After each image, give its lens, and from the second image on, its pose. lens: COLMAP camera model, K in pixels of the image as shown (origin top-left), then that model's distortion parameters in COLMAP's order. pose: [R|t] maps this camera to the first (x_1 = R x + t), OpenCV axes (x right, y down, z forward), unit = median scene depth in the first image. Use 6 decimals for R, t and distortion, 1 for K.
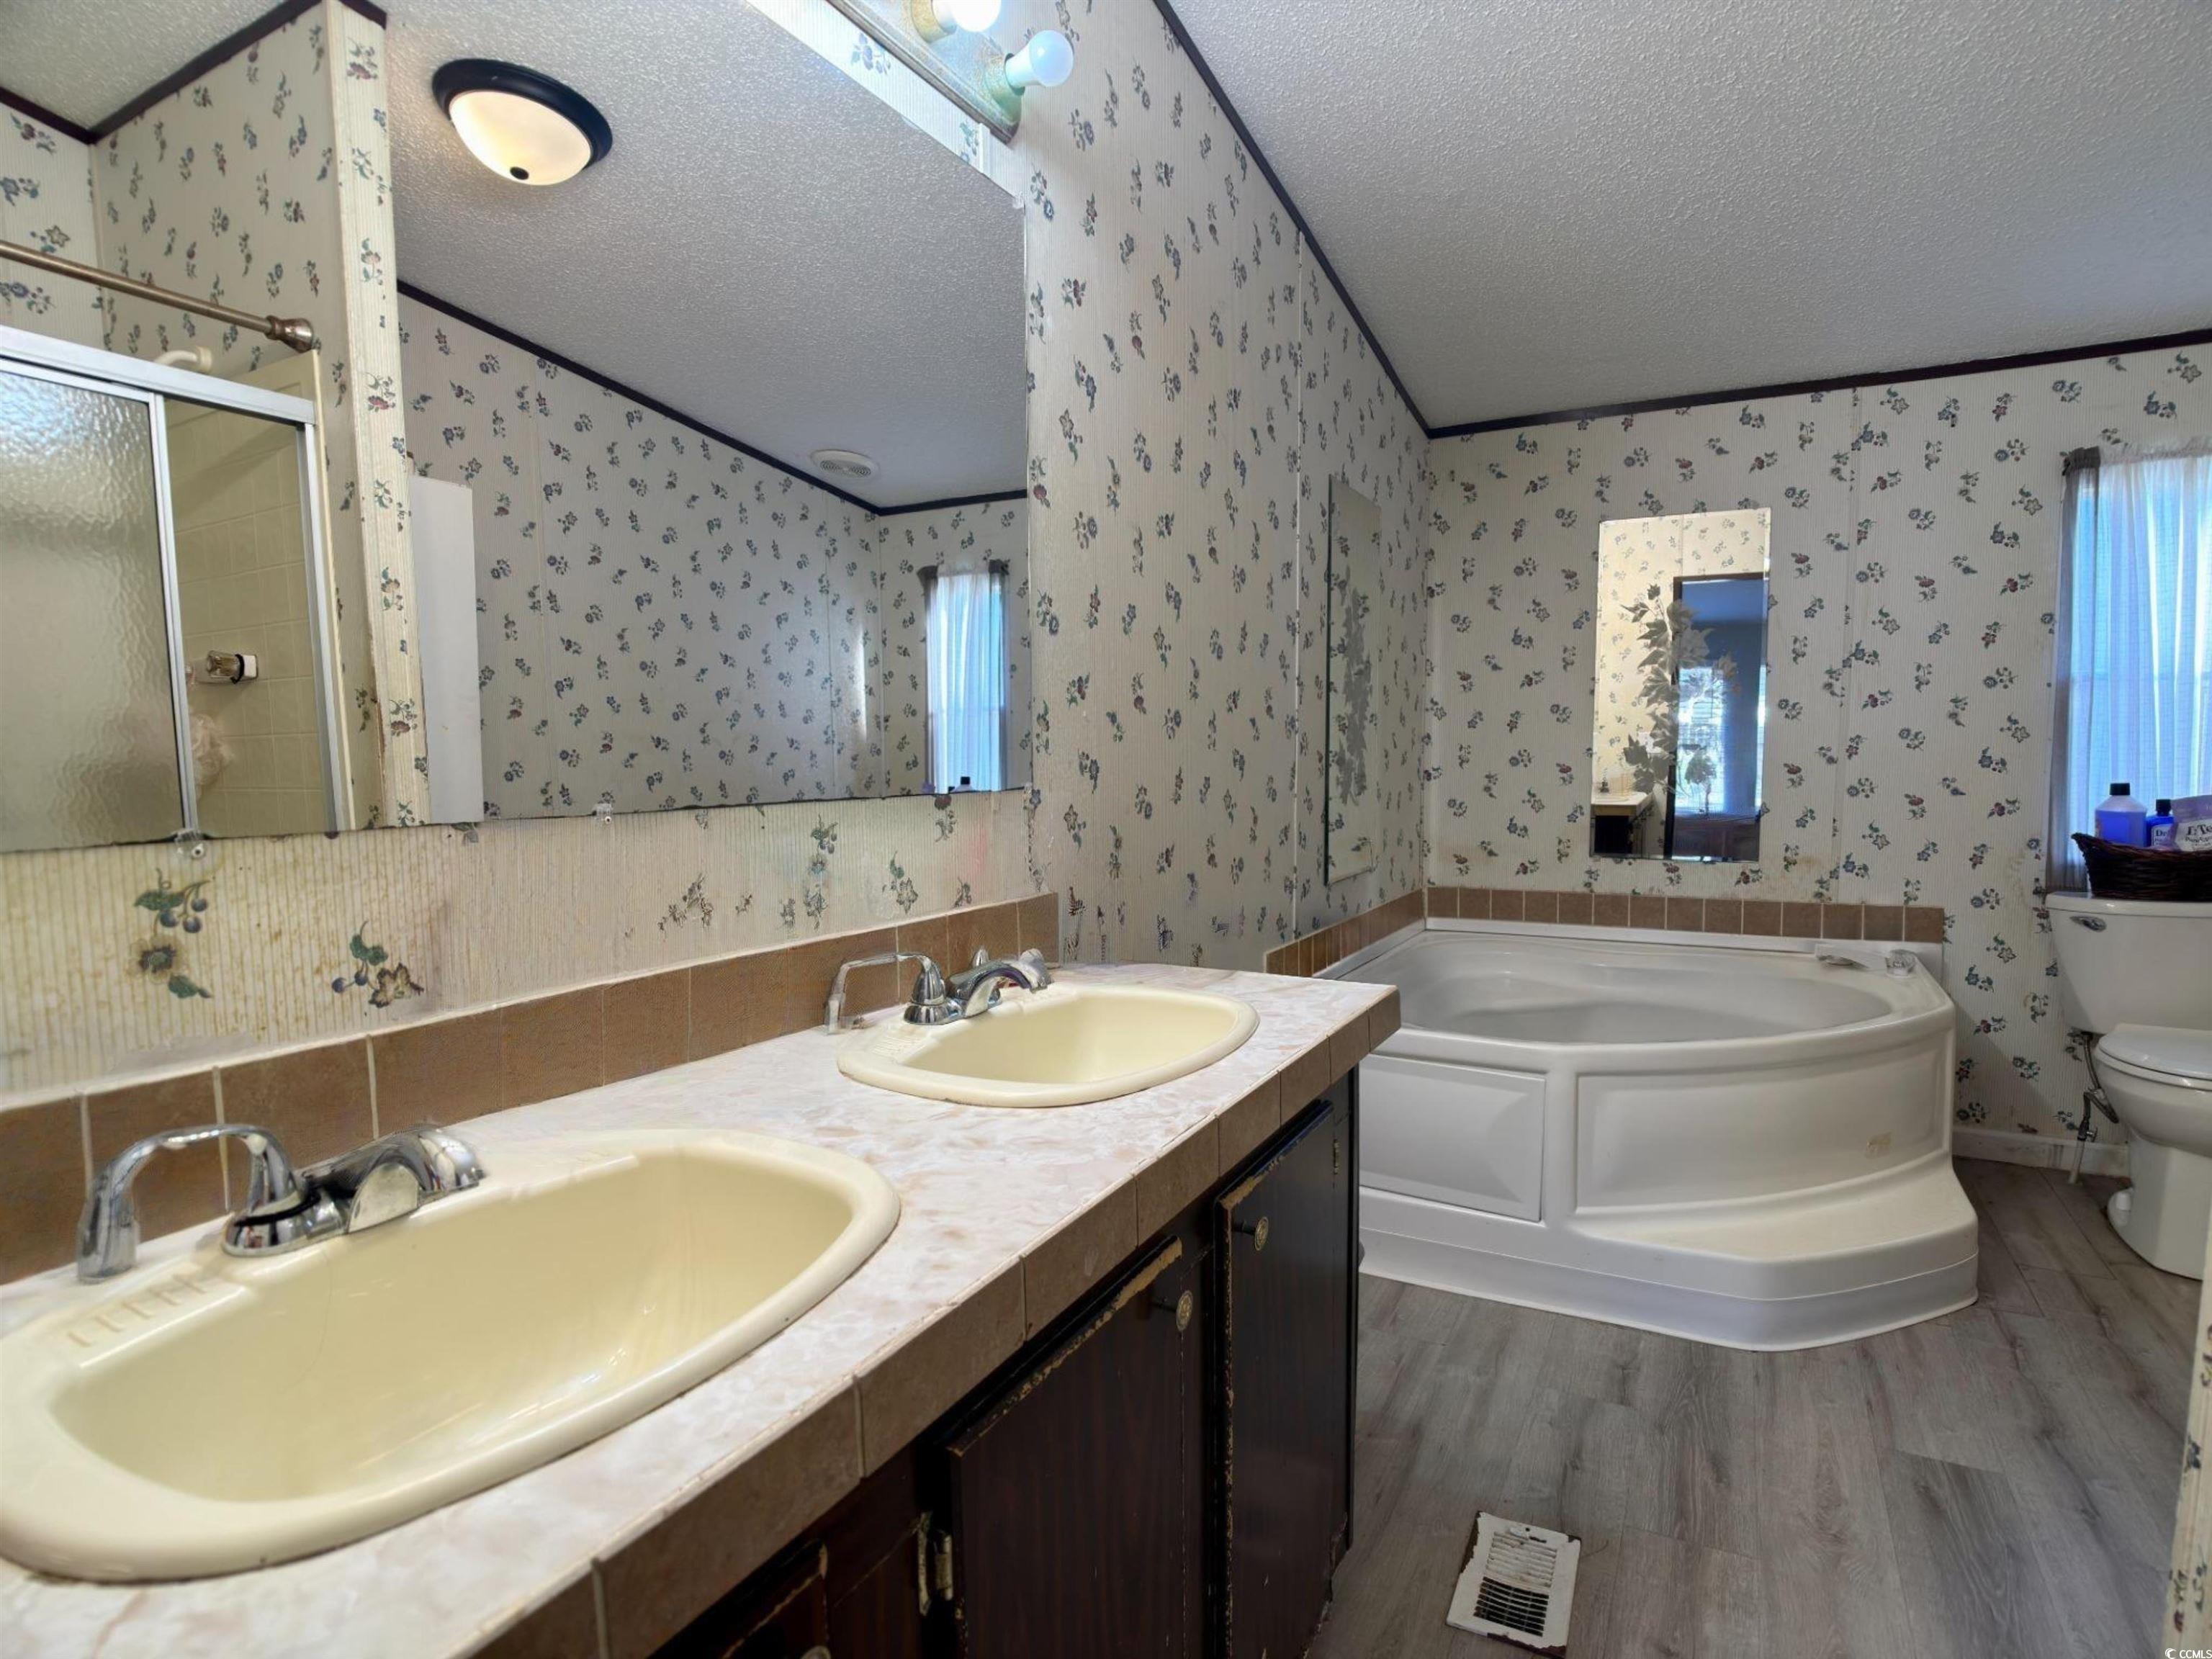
lens RADIAL K [[1134.1, 0, 1114.5], [0, 1134.1, 843.3], [0, 0, 1]] dist [0.014605, -0.042715]
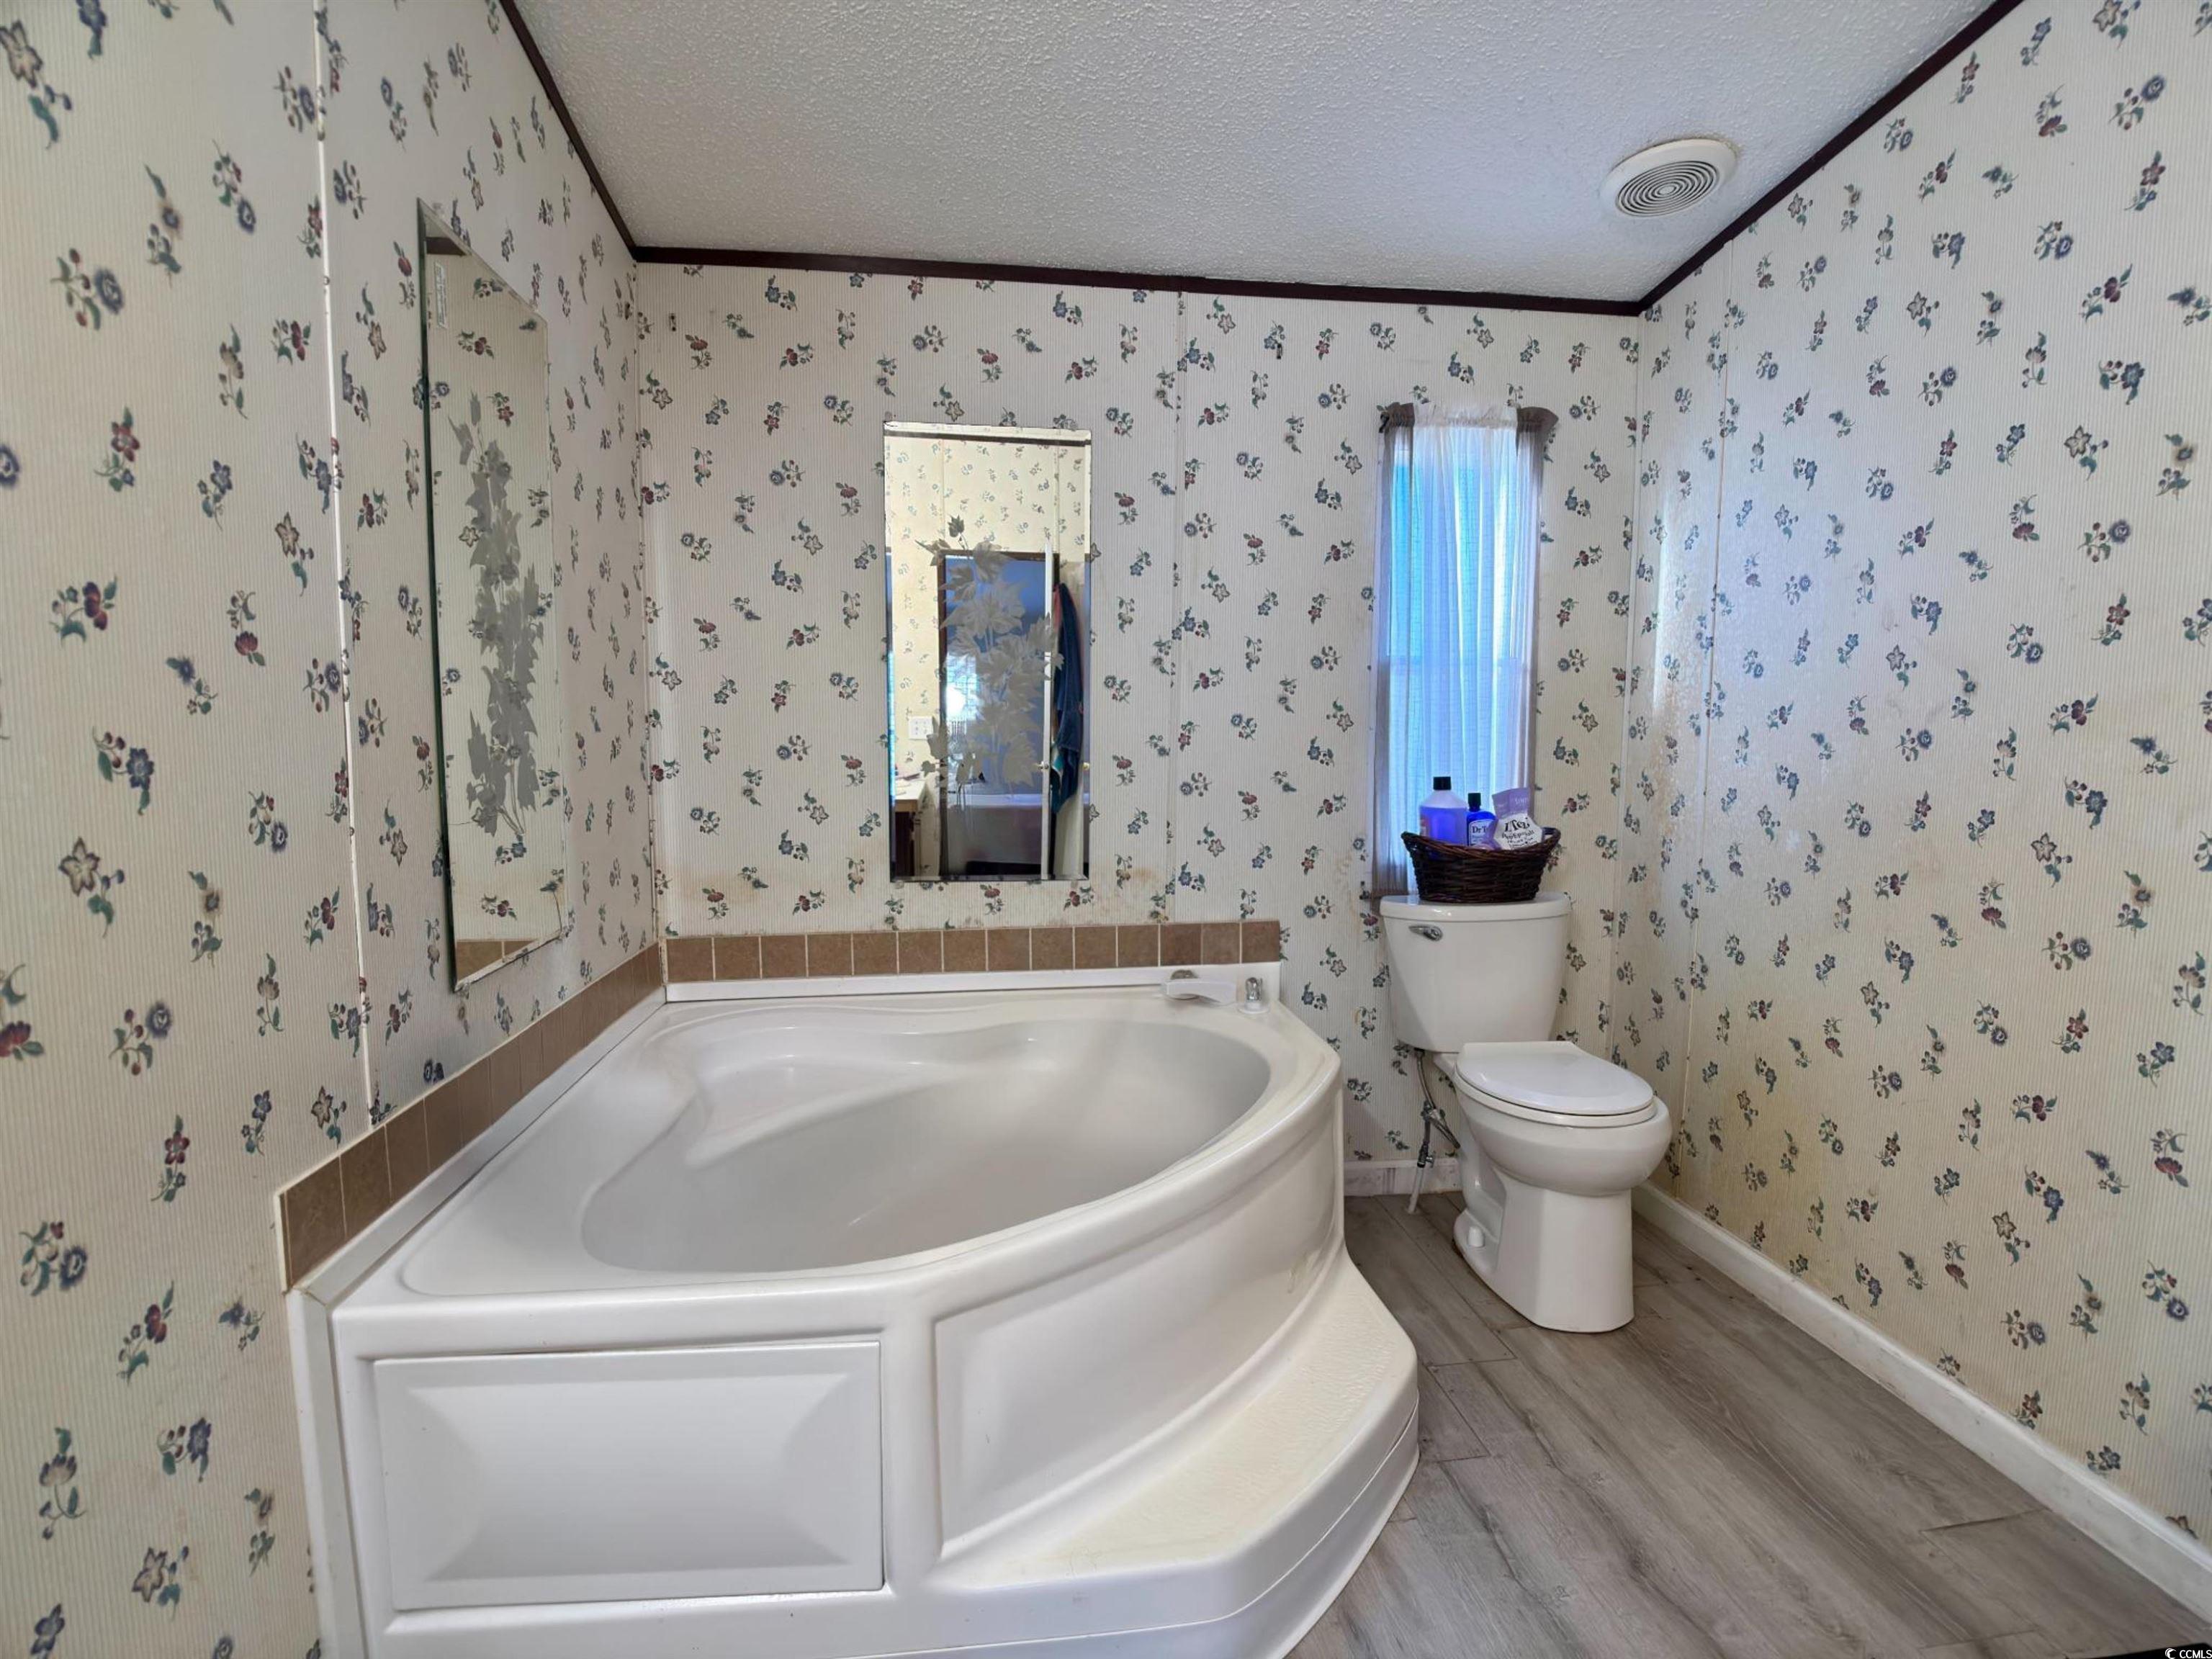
lens RADIAL K [[1134.1, 0, 1114.5], [0, 1134.1, 843.3], [0, 0, 1]] dist [0.014605, -0.042715]
pose [[0.806735, -0.048357, 0.588932, 0.116374], [0.039689, 0.998830, 0.027646, -0.031485], [-0.589580, 0.001071, 0.807710, 0.360344]]
